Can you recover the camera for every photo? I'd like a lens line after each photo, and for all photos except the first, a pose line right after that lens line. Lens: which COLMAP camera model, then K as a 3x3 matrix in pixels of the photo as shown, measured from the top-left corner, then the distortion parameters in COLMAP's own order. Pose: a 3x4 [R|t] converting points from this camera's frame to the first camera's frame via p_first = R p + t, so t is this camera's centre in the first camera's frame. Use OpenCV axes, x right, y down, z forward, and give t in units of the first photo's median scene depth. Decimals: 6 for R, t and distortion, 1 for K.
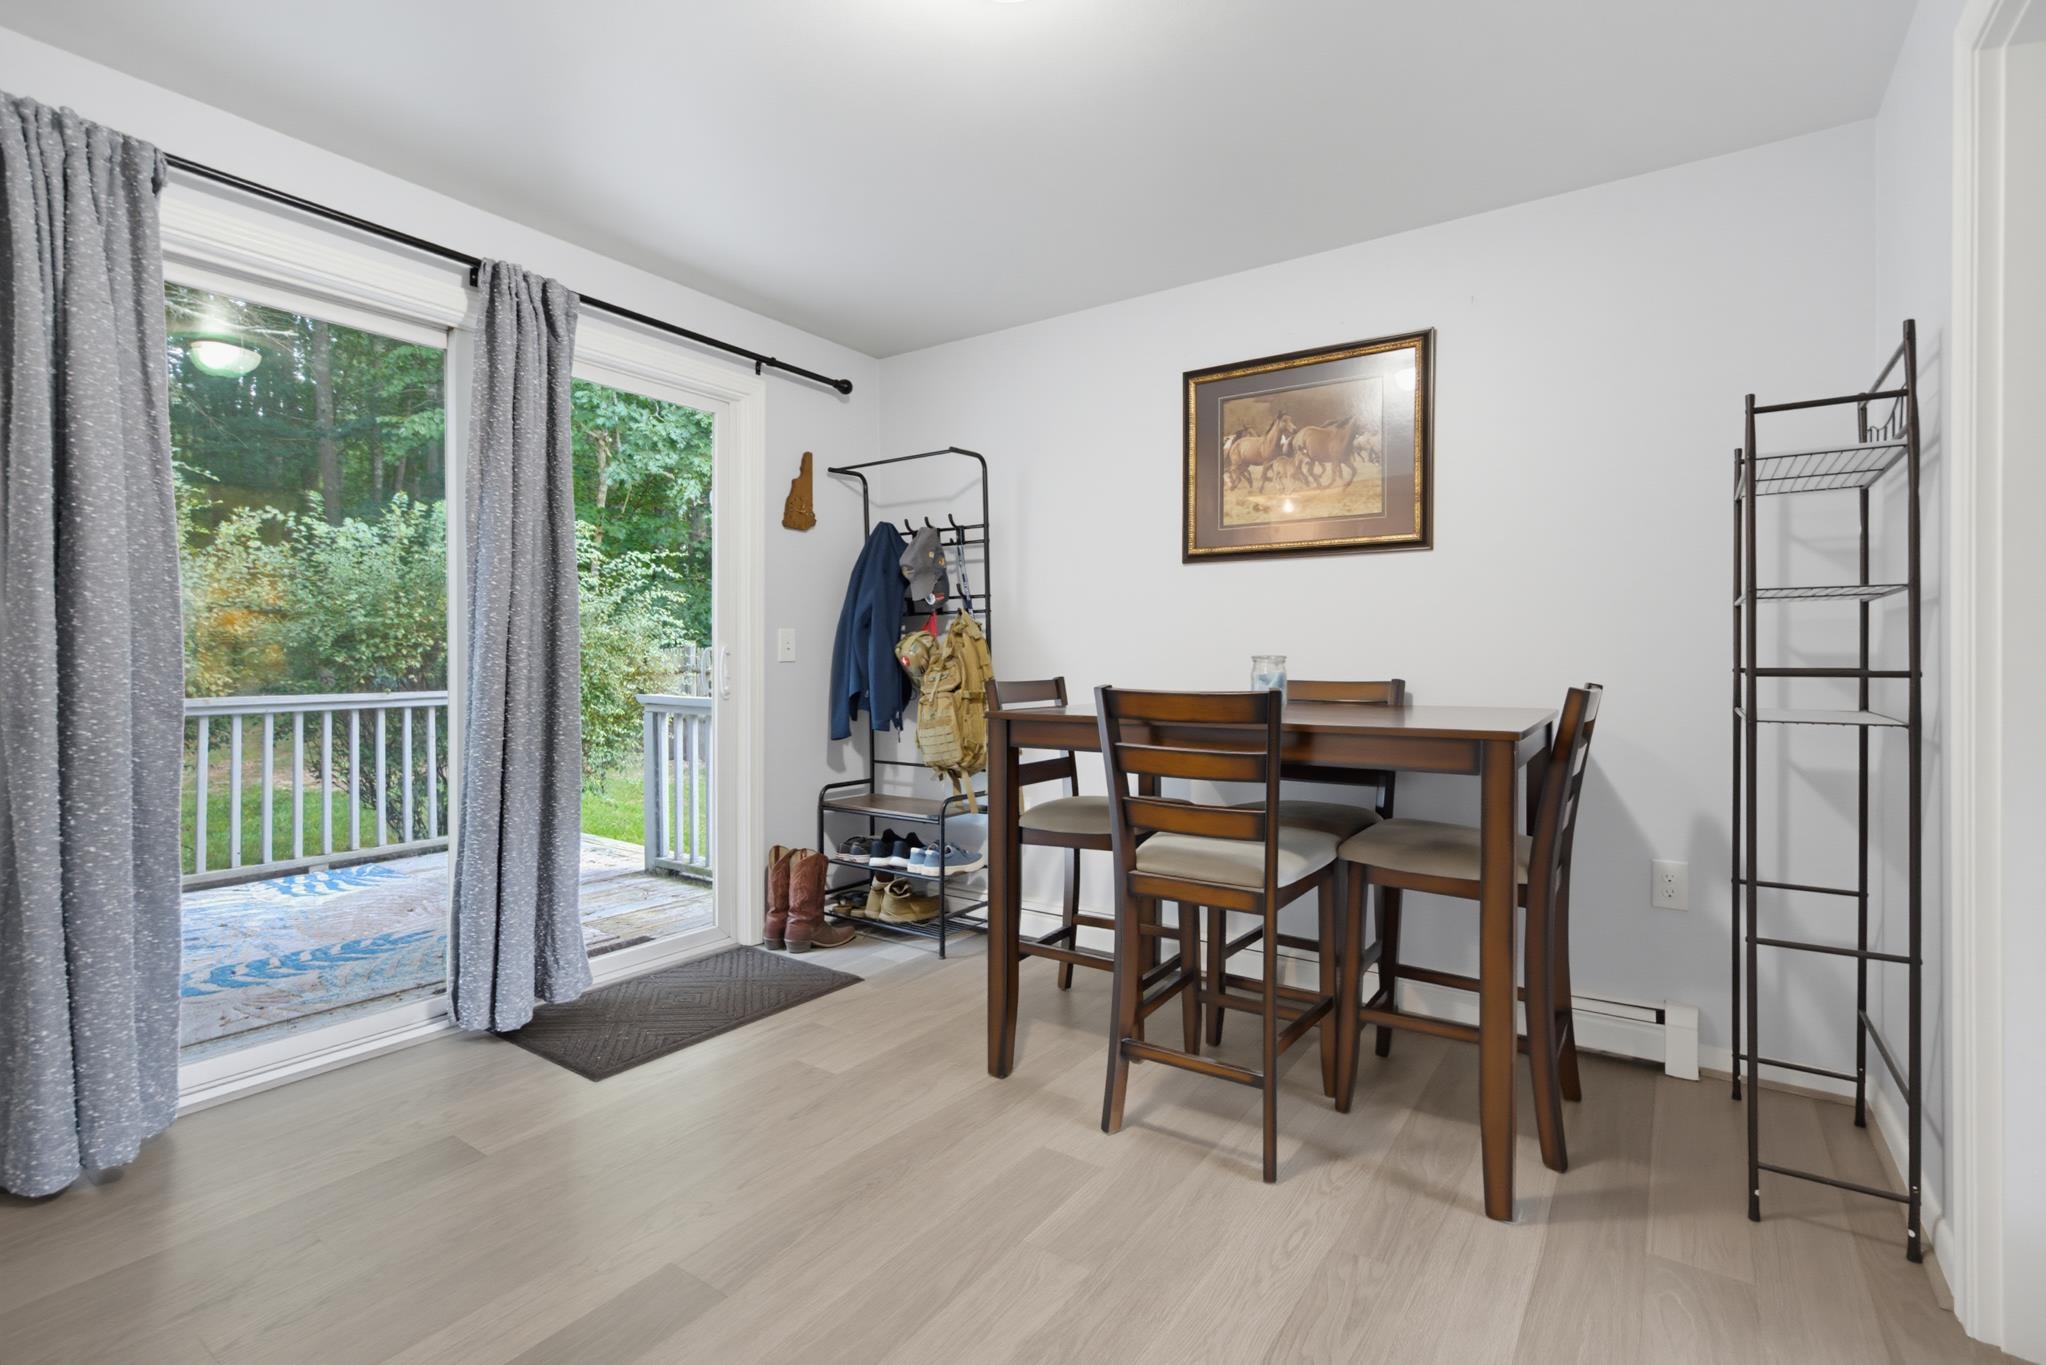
lens RADIAL K [[938.1, 0, 1034.6], [0, 938.1, 676.9], [0, 0, 1]] dist [0.000963, -0.000240]
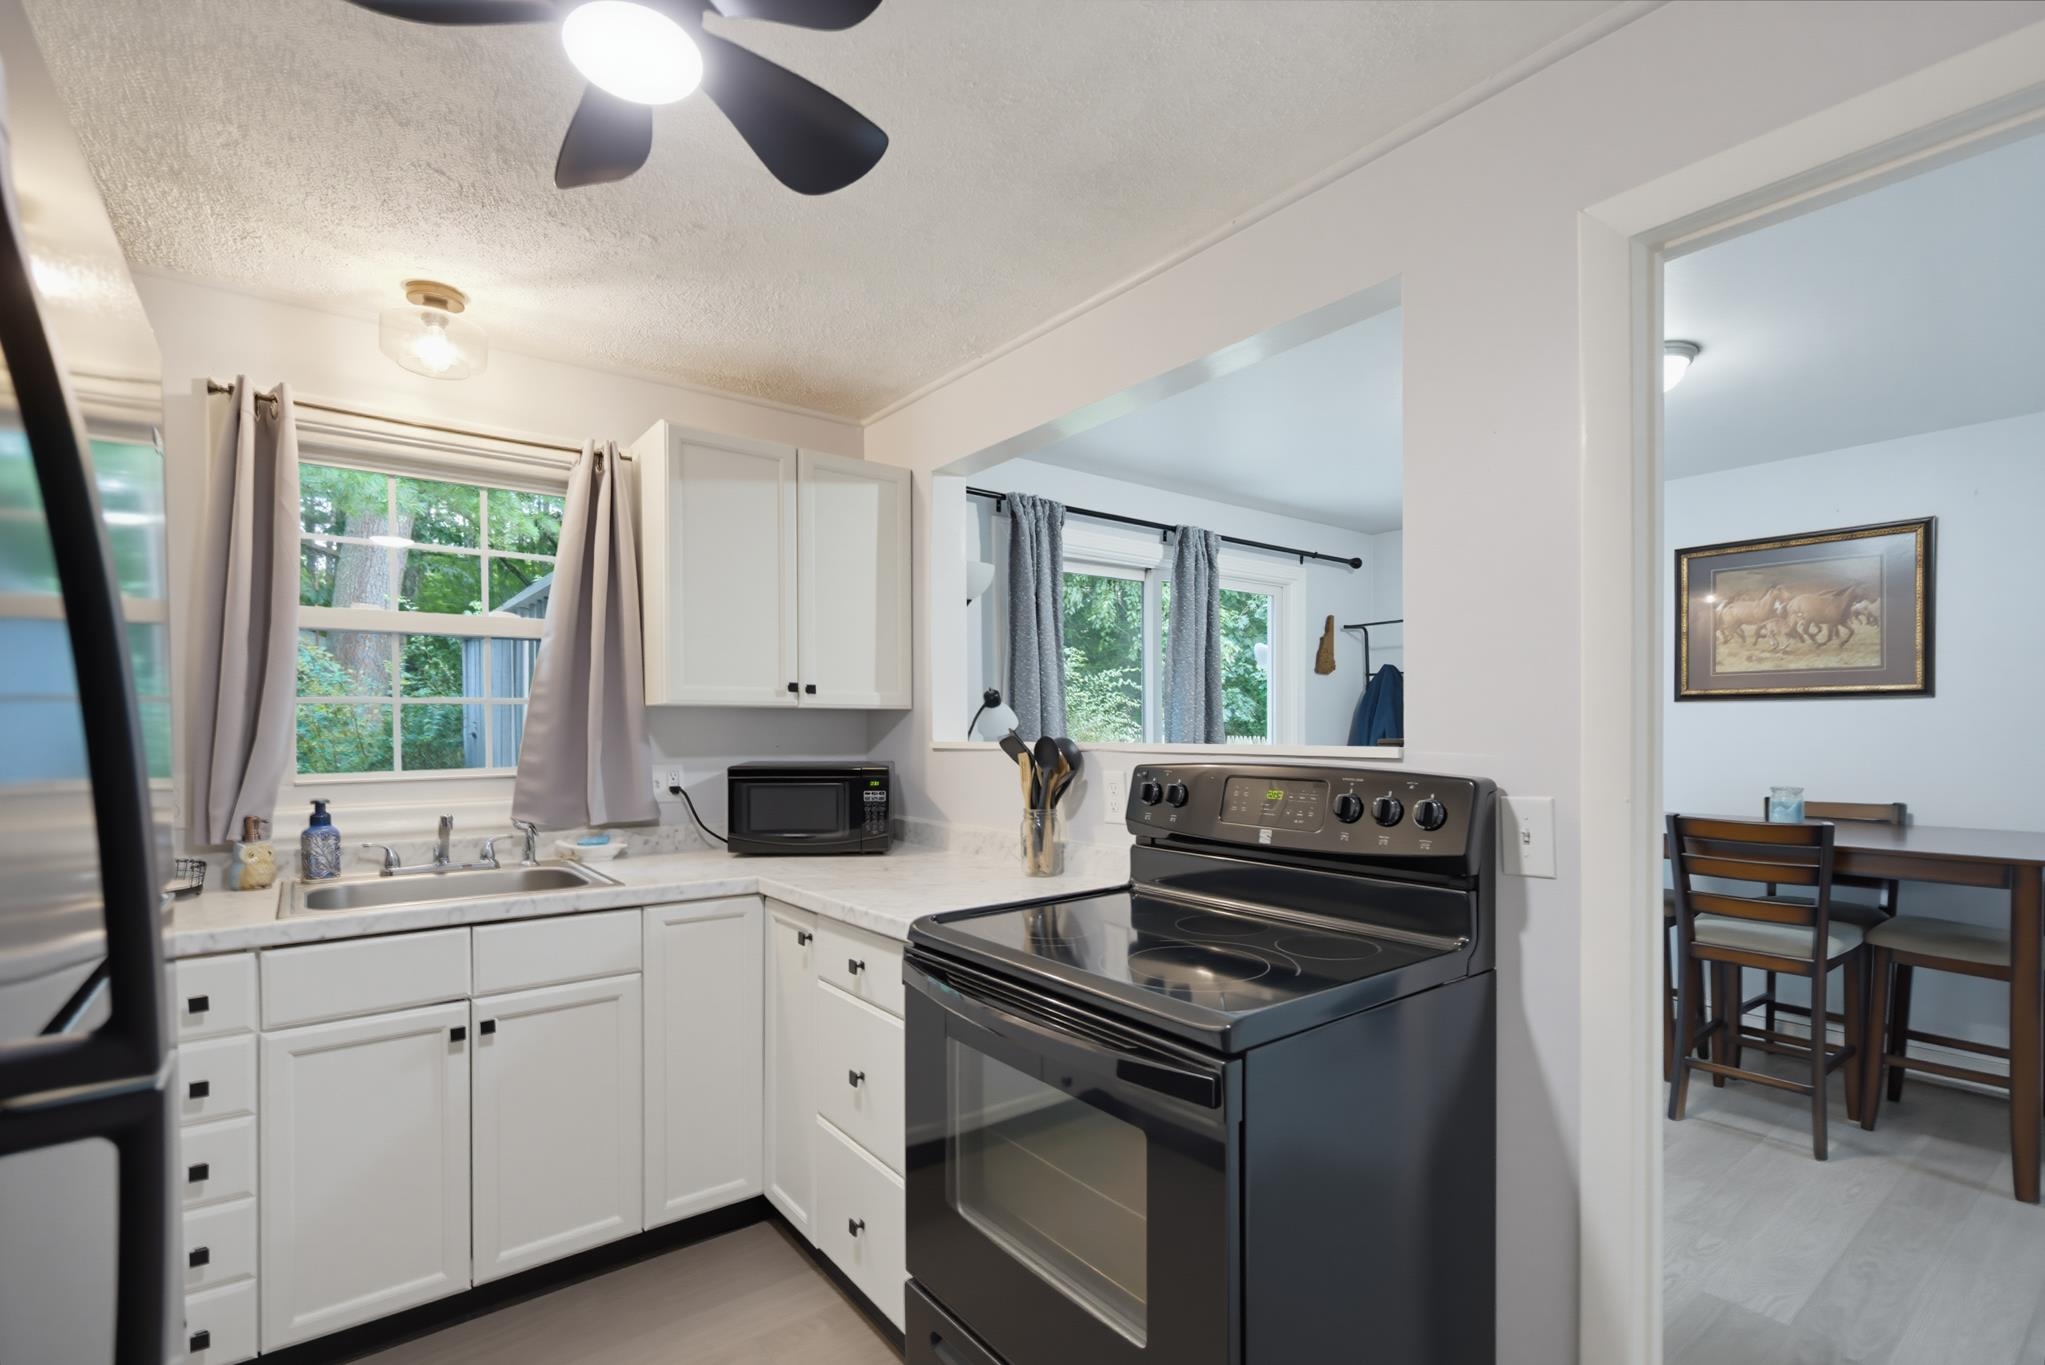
lens RADIAL K [[920.9, 0, 1014.2], [0, 920.9, 737.7], [0, 0, 1]] dist [-0.000187, -0.000694]
pose [[0.947480, 0.000105, -0.319816, -0.316856], [-0.001537, 0.999990, -0.004224, -0.073313], [0.319812, 0.004494, 0.947470, -0.499658]]
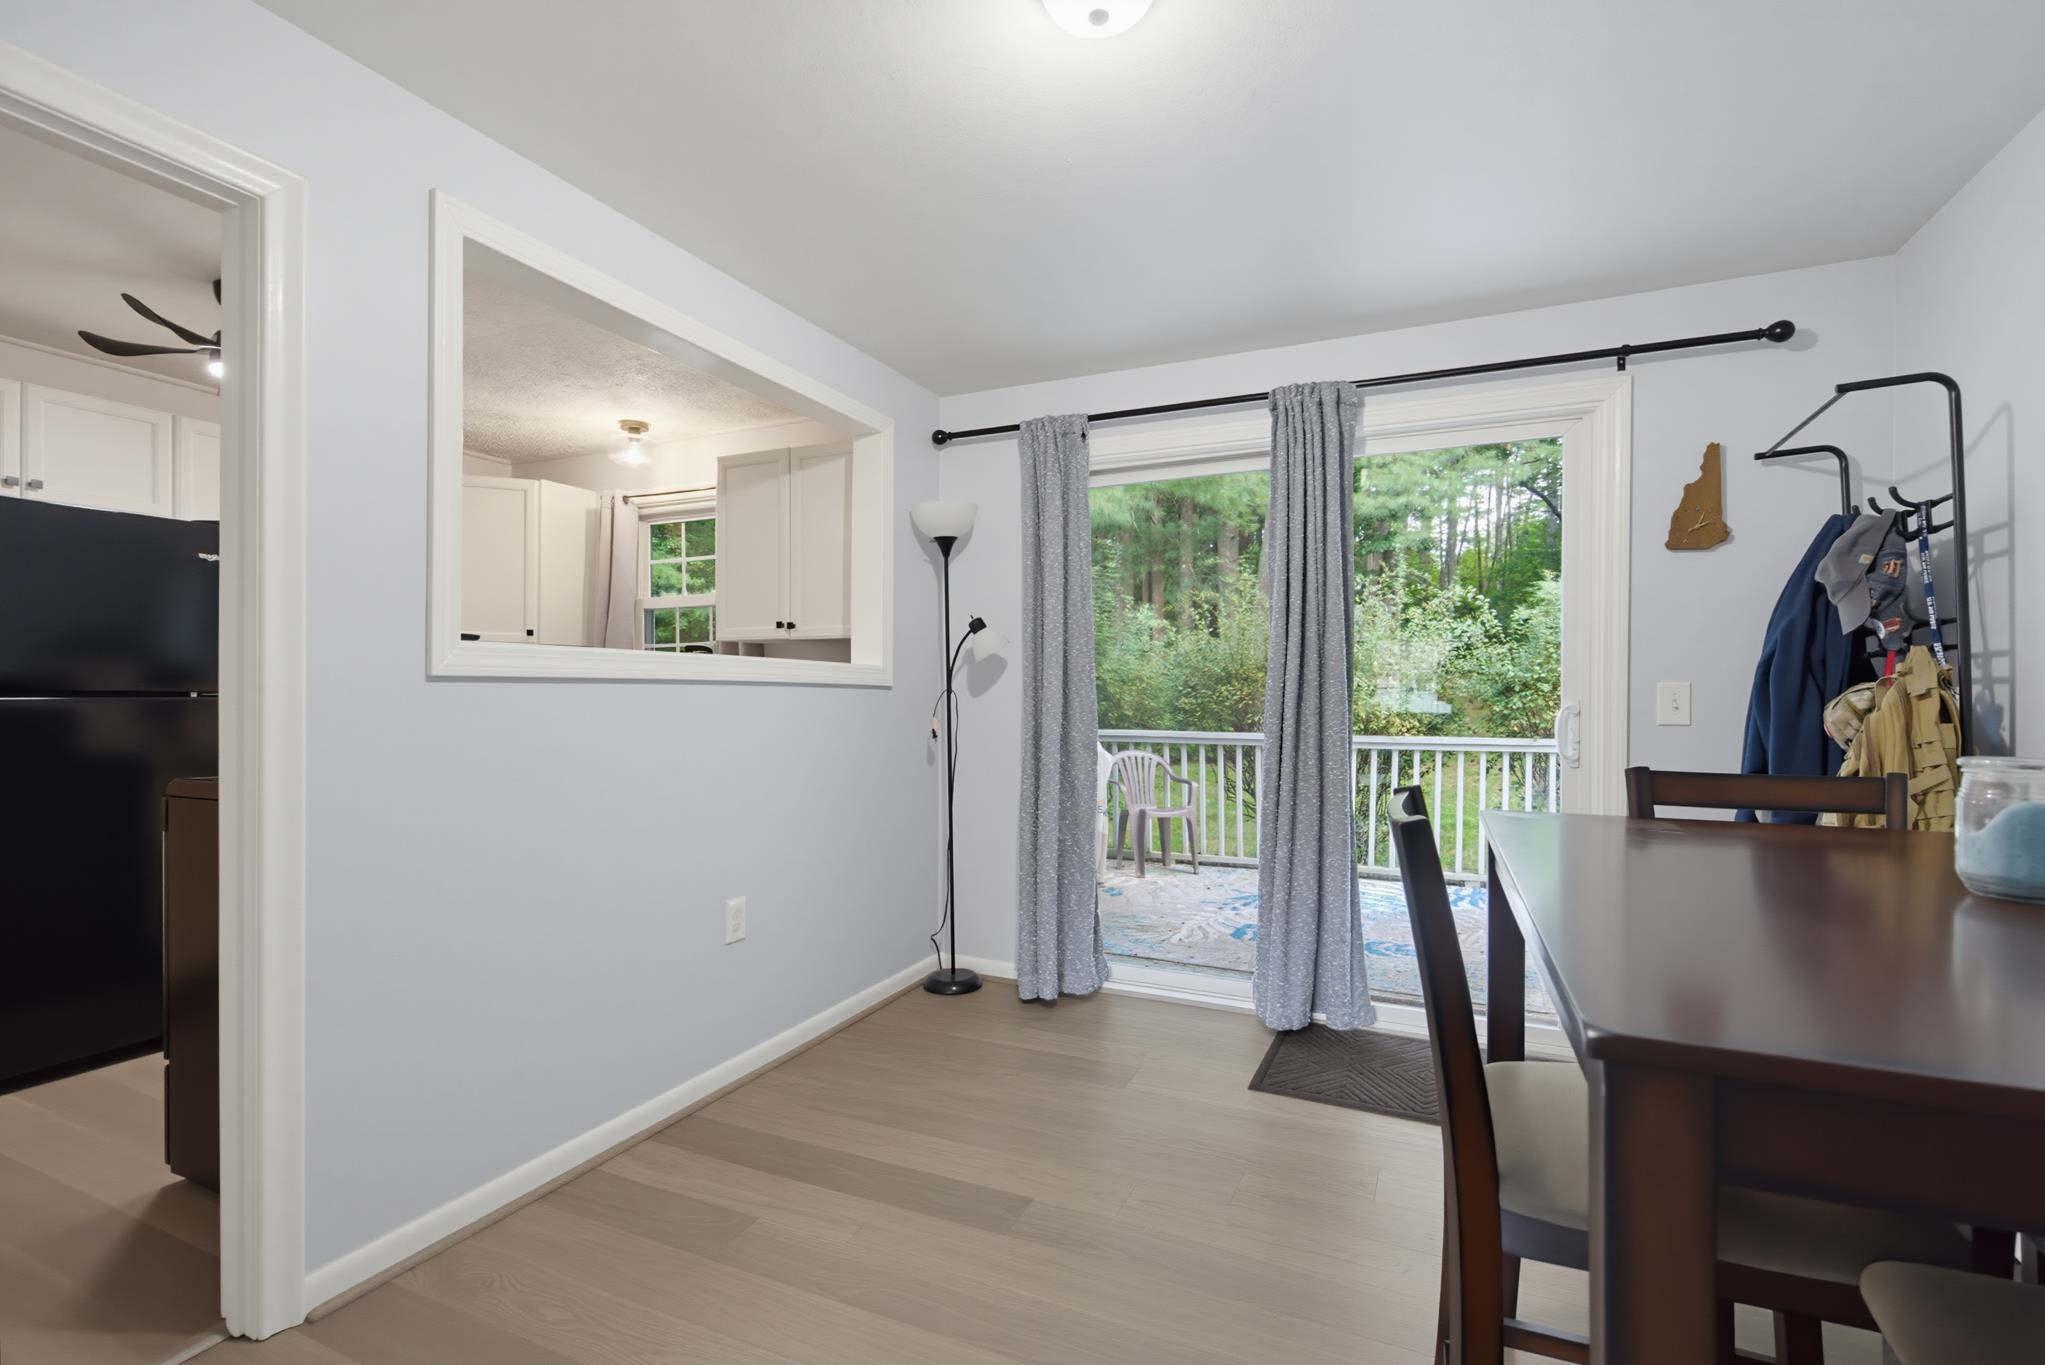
lens RADIAL K [[933.8, 0, 1031.6], [0, 933.8, 700.3], [0, 0, 1]] dist [-0.008851, -0.000450]
pose [[0.164296, 0.007322, -0.986384, 0.502973], [-0.019005, 0.999810, 0.004256, -0.036222], [0.986228, 0.018047, 0.164404, 0.445077]]
